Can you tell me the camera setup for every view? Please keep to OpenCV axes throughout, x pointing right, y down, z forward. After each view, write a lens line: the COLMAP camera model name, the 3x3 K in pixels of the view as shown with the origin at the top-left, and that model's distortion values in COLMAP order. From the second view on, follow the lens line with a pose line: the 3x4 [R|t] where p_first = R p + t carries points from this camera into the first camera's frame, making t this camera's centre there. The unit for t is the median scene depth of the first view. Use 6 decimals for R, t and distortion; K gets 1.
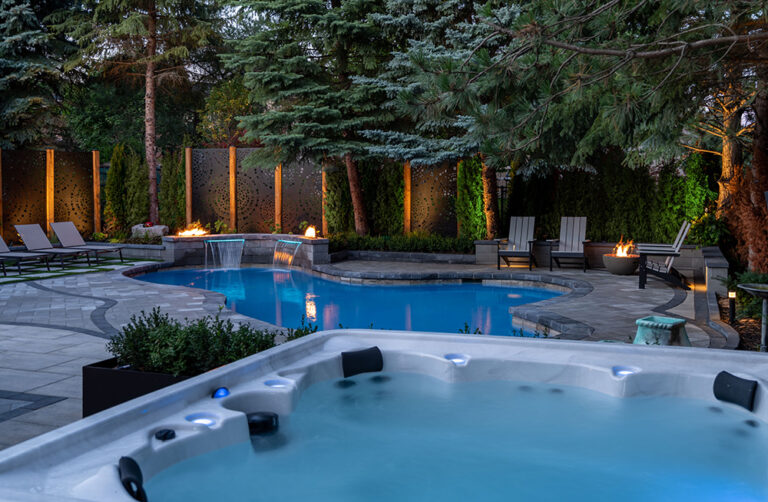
lens RADIAL K [[764.3, 0, 421.5], [0, 764.3, 194.5], [0, 0, 1]] dist [0.005323, -0.004187]
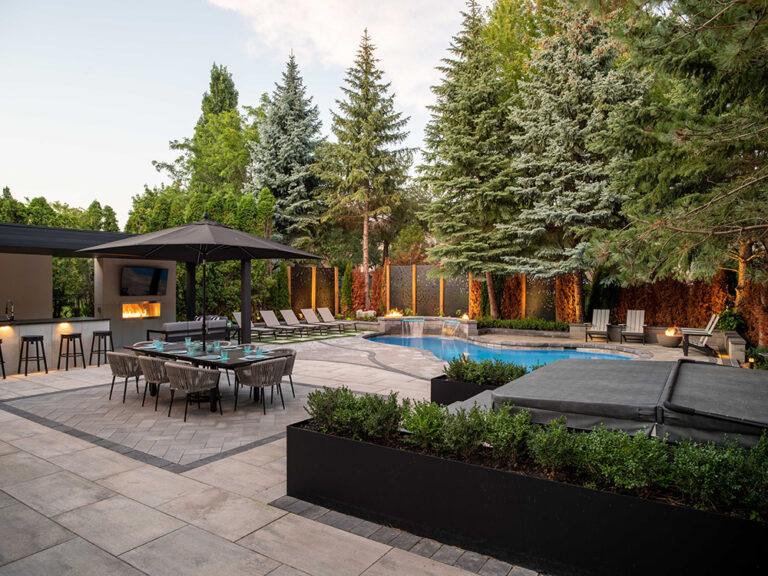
lens RADIAL K [[505.7, 0, 384.0], [0, 505.7, 288.0], [0, 0, 1]] dist [-0.045536, 0.002356]
pose [[0.974087, 0.008287, -0.226022, -0.069277], [-0.009343, 0.999950, -0.003605, -0.007419], [0.225981, 0.005623, 0.974115, -0.118008]]
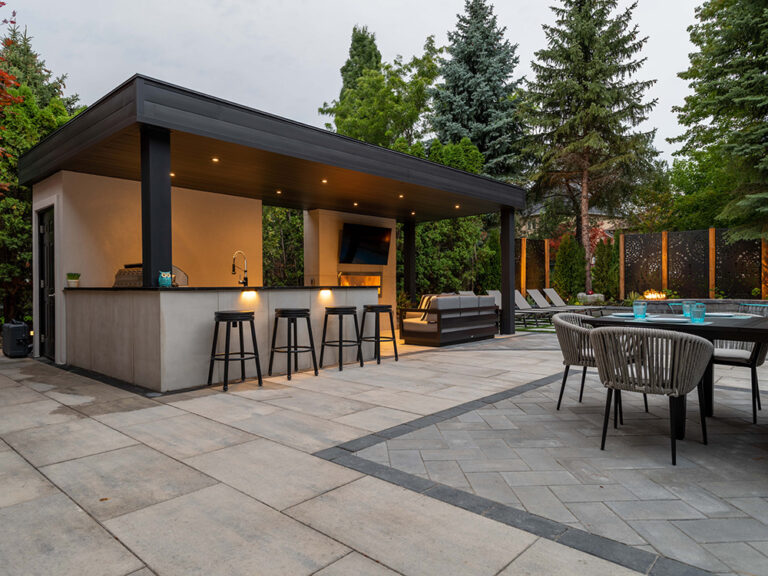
lens RADIAL K [[495.9, 0, 381.7], [0, 495.9, 289.1], [0, 0, 1]] dist [-0.001528, 0.000070]
pose [[0.925104, 0.002668, -0.379705, -0.428799], [-0.002172, 0.999996, 0.001736, 0.037763], [0.379708, -0.000782, 0.925106, 0.076605]]
